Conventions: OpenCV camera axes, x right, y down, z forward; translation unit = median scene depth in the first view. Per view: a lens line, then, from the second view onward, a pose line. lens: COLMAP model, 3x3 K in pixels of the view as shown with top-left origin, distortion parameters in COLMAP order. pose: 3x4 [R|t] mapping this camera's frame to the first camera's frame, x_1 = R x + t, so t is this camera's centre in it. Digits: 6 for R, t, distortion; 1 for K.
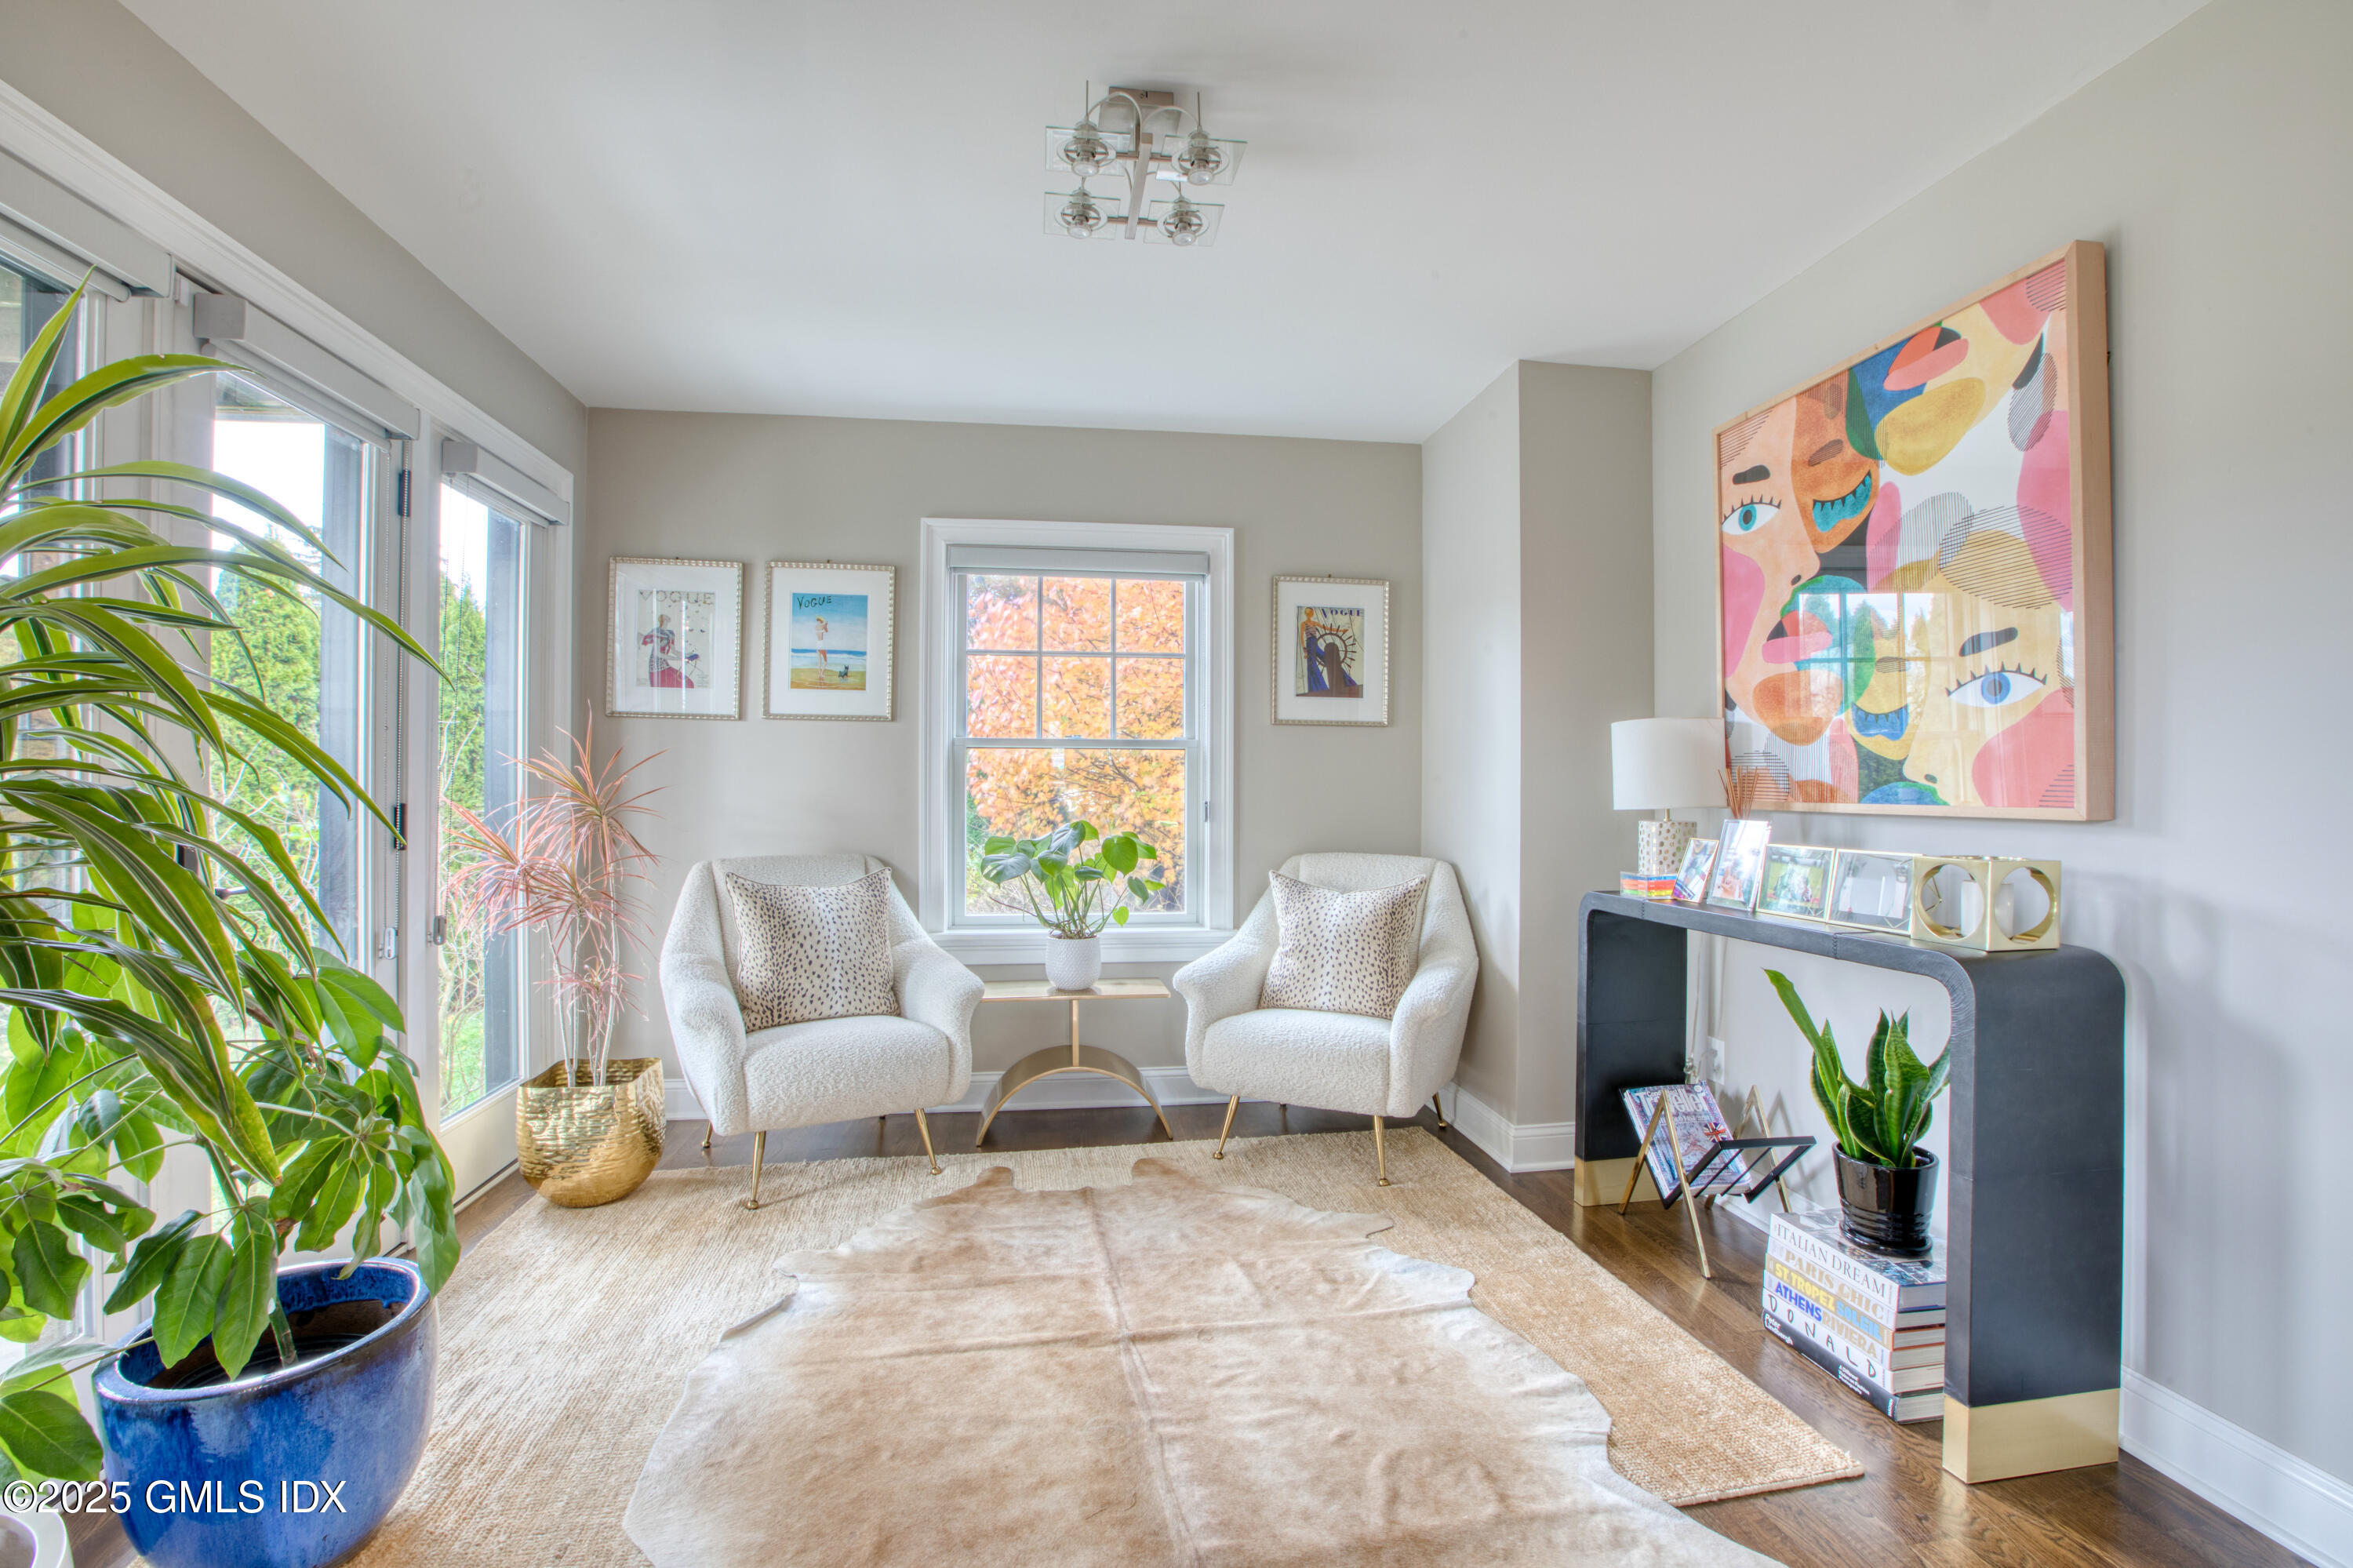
lens RADIAL K [[1084.5, 0, 1175.4], [0, 1084.5, 781.5], [0, 0, 1]] dist [-0.046726, 0.014290]
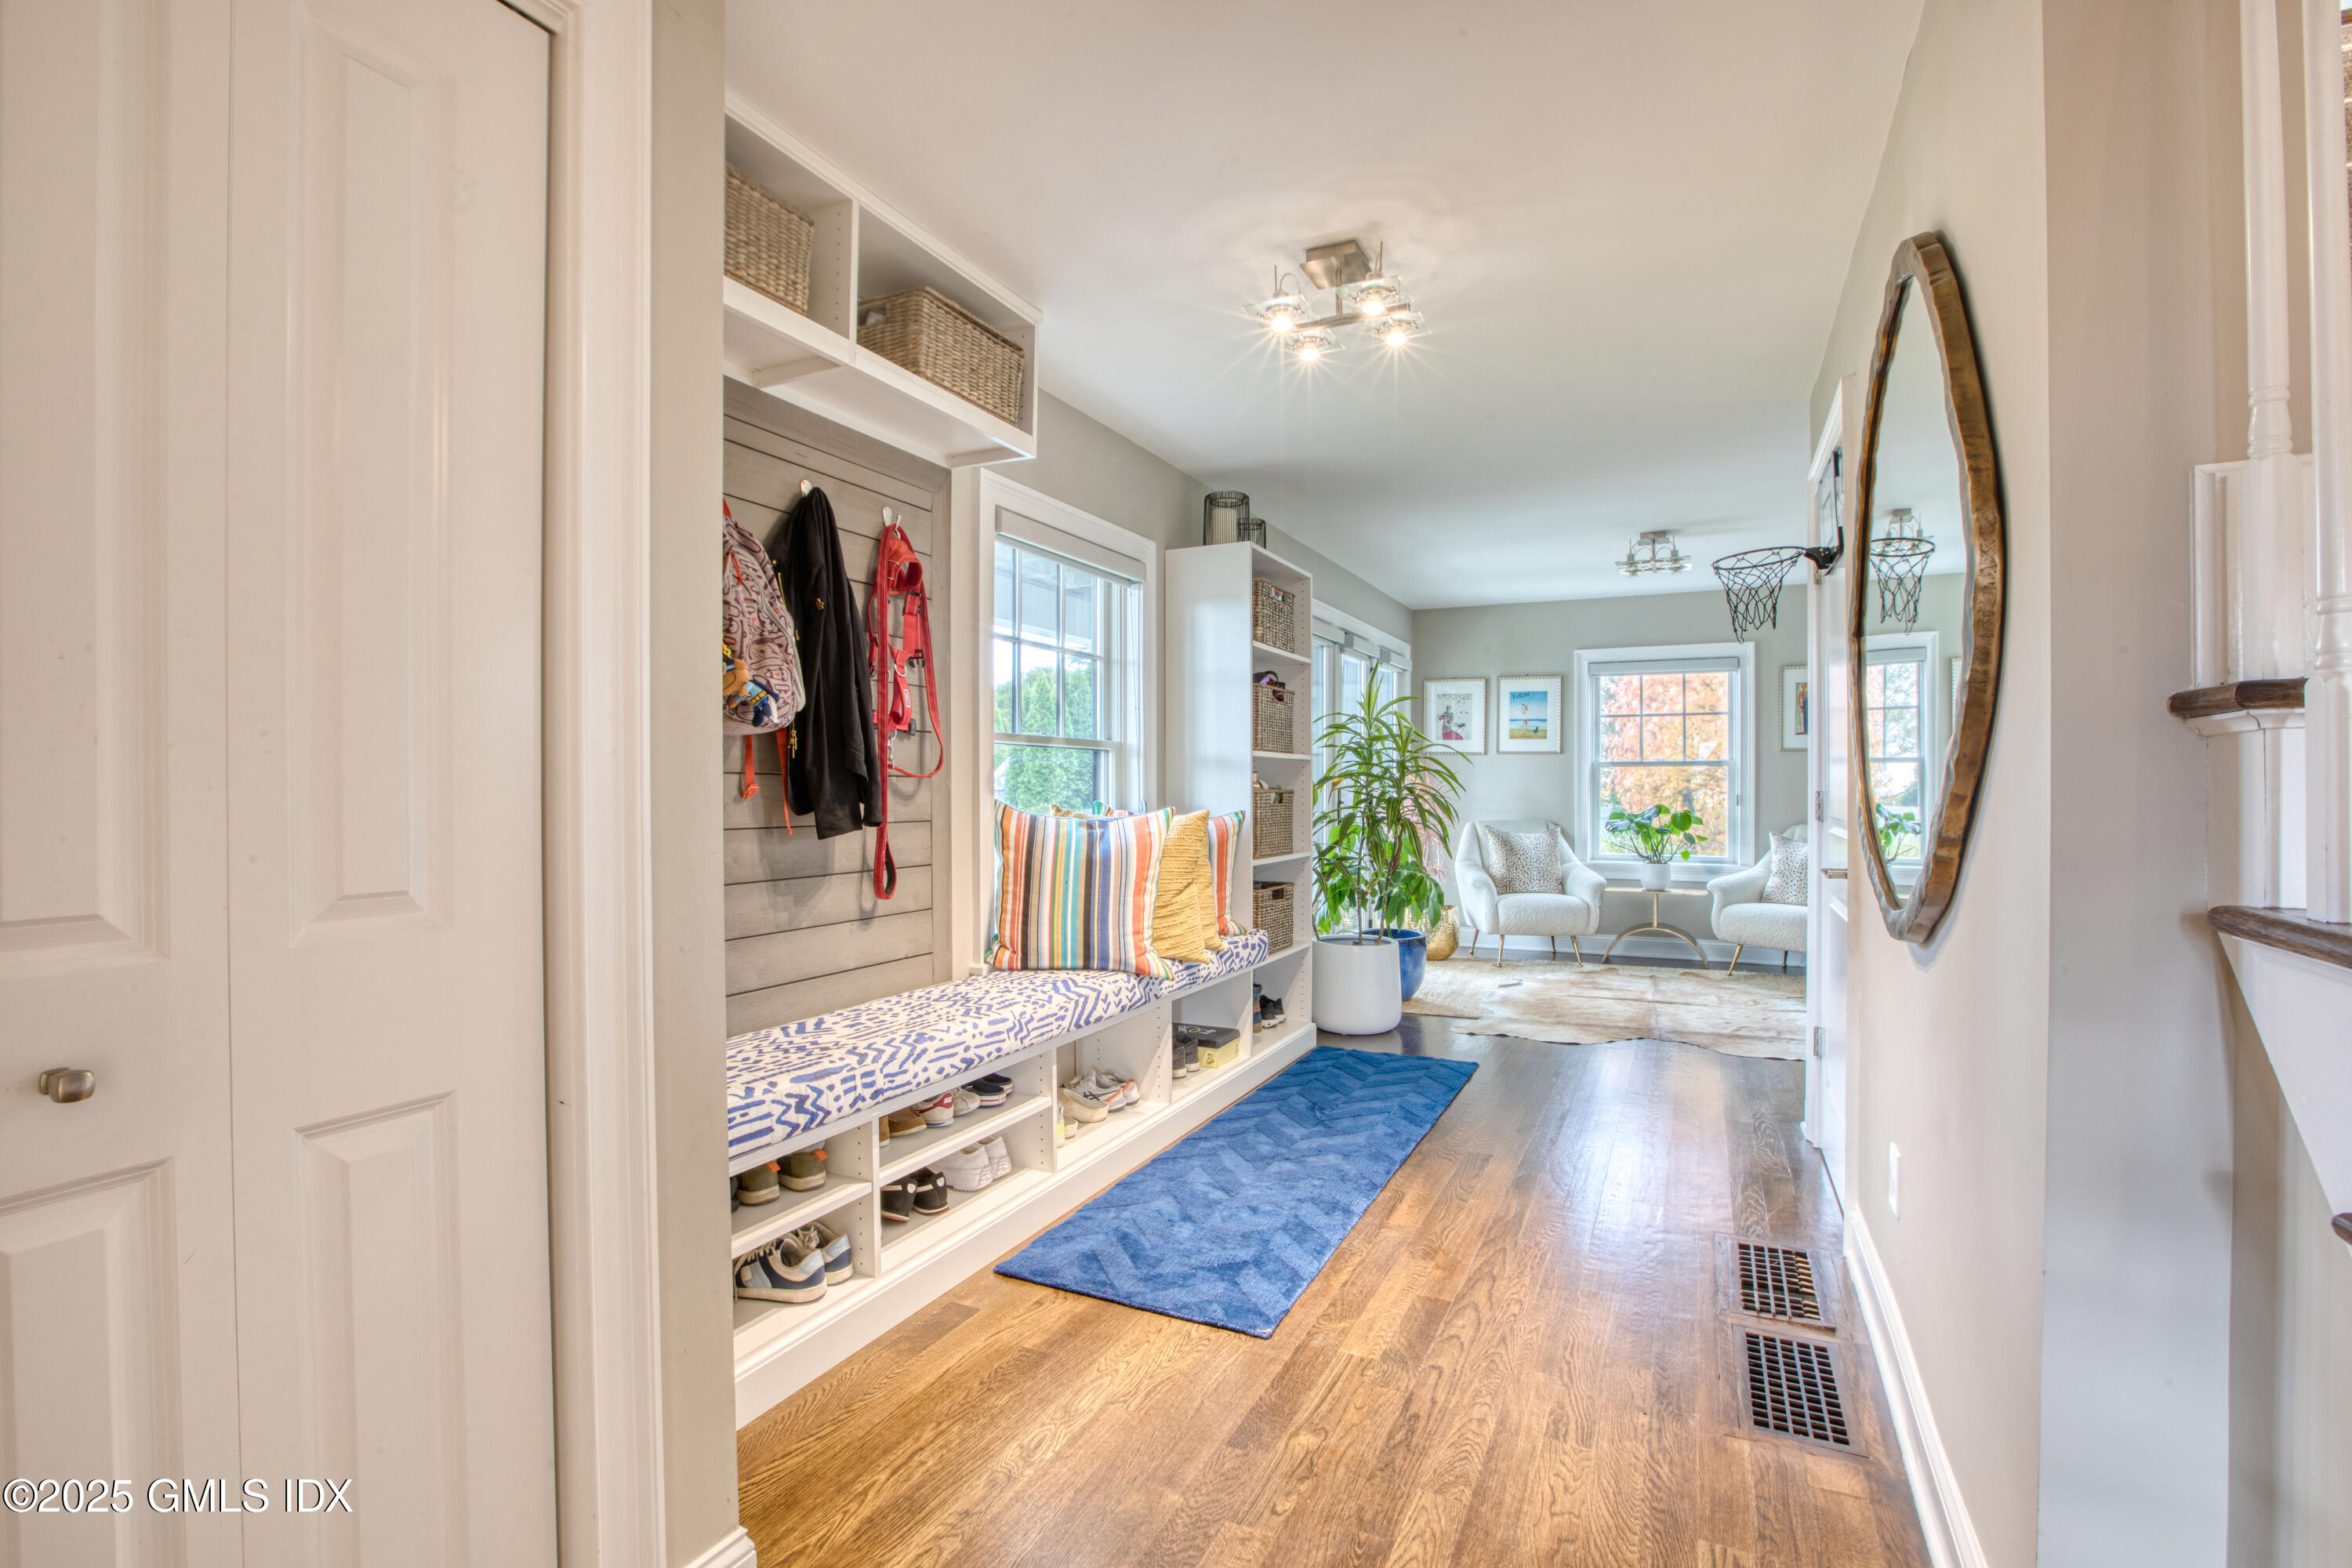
lens RADIAL K [[1084.0, 0, 1181.3], [0, 1084.0, 785.8], [0, 0, 1]] dist [-0.046726, 0.014290]
pose [[0.832635, -0.001797, -0.553820, 0.337786], [0.002725, 0.999996, 0.000852, -0.001685], [0.553816, -0.002218, 0.832636, -1.374010]]
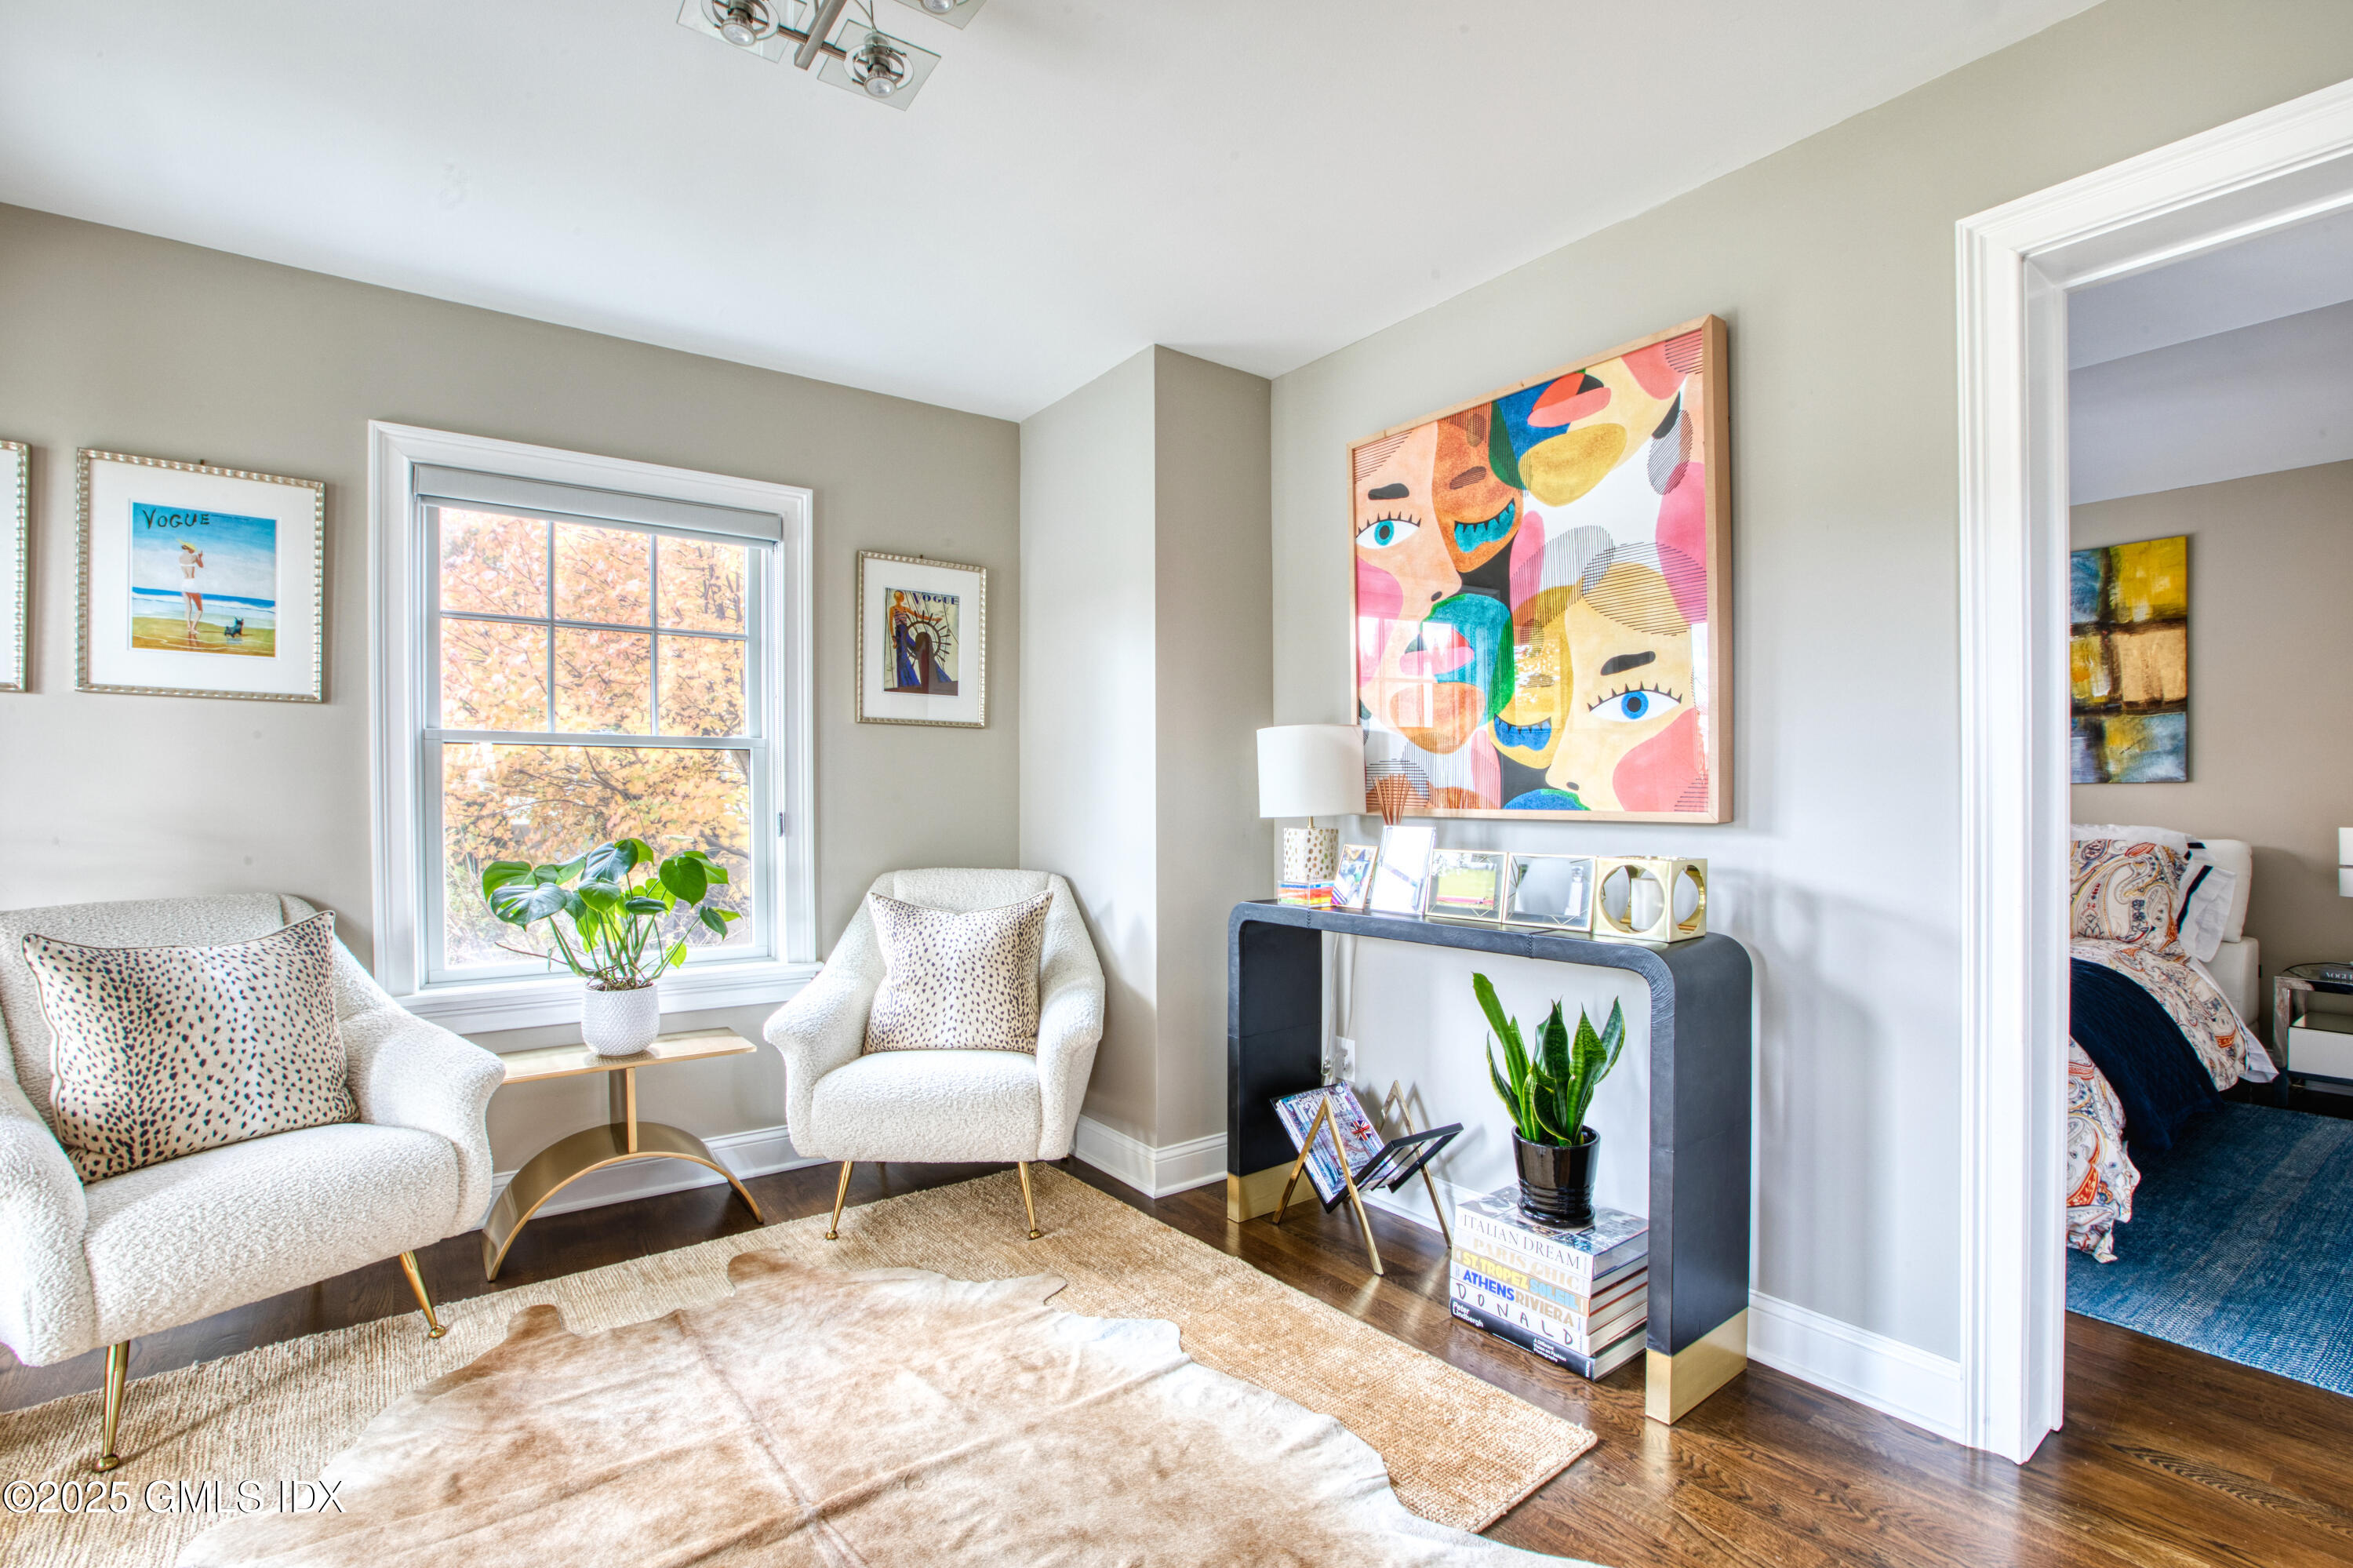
lens RADIAL K [[1084.5, 0, 1193.8], [0, 1084.5, 808.7], [0, 0, 1]] dist [-0.046726, 0.014290]
pose [[0.876370, -0.008499, 0.481563, -0.128169], [-0.000431, 0.999830, 0.018430, 0.000264], [-0.481638, -0.016359, 0.876218, 0.162846]]
